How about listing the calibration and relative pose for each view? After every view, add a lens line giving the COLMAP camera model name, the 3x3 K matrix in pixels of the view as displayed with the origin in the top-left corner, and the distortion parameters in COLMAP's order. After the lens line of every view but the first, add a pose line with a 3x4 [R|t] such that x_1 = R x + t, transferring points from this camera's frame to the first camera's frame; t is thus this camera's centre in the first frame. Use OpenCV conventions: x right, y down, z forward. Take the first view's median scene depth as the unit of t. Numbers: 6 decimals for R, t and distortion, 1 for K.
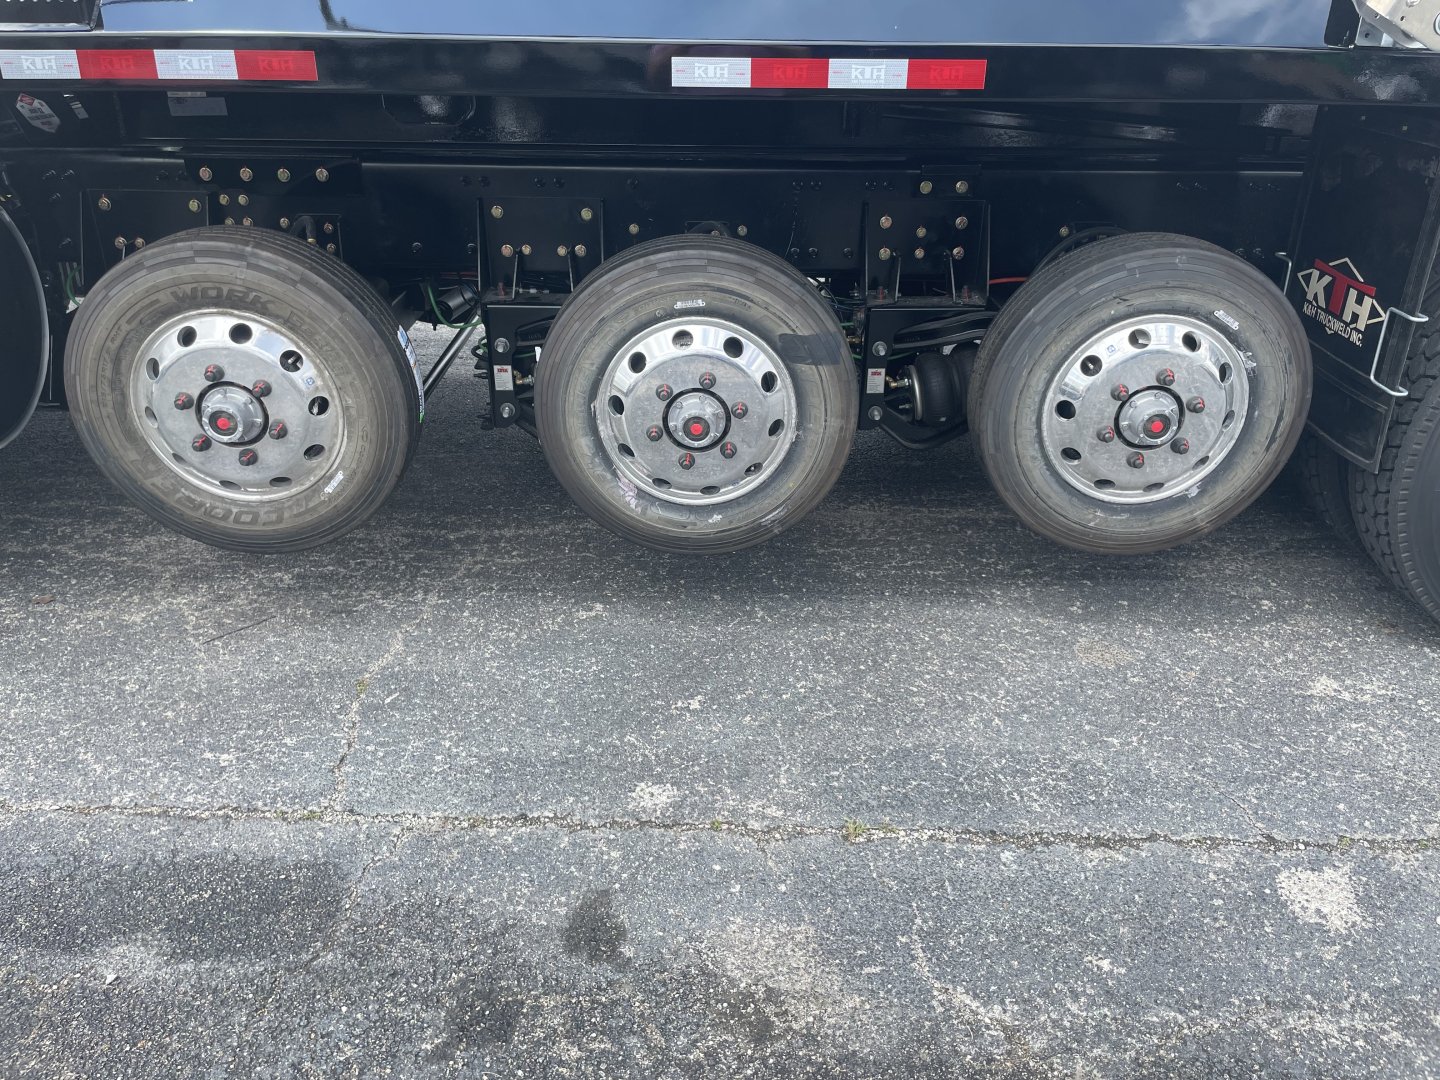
lens RADIAL K [[1096.9, 0, 725.0], [0, 1096.9, 538.1], [0, 0, 1]] dist [0.083144, -0.115387]
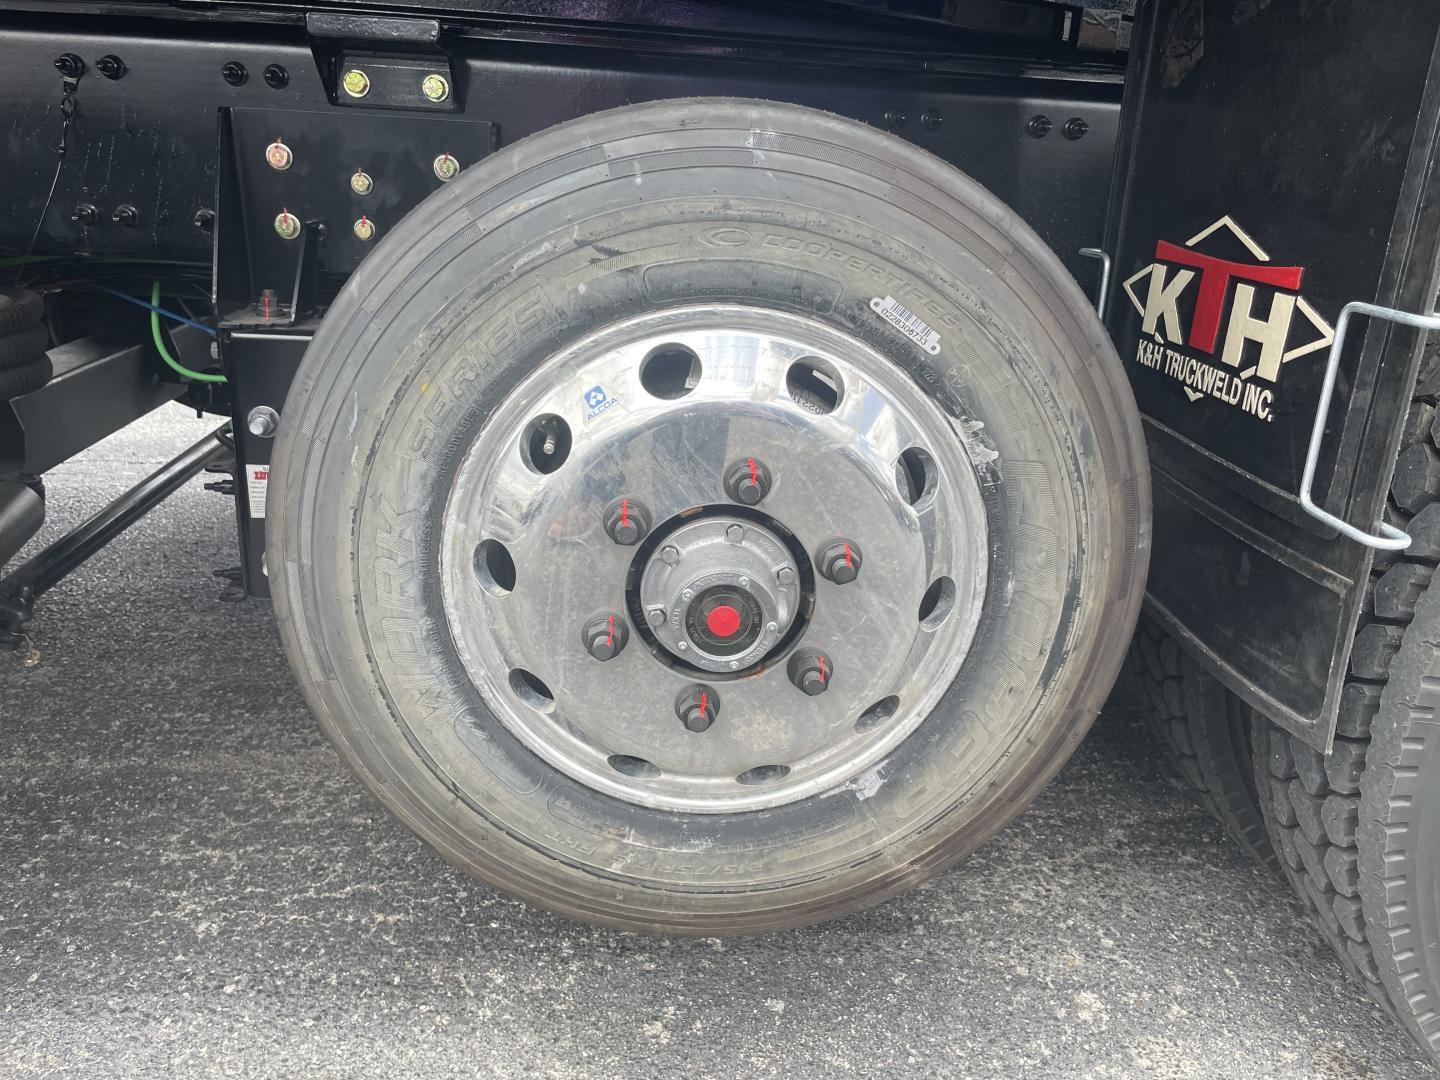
lens RADIAL K [[1095.3, 0, 722.0], [0, 1095.3, 547.8], [0, 0, 1]] dist [0.081305, -0.121082]
pose [[0.996822, 0.020213, 0.077054, 0.354503], [-0.010799, 0.992632, -0.120682, -0.080092], [-0.078925, 0.119467, 0.989696, 0.643039]]
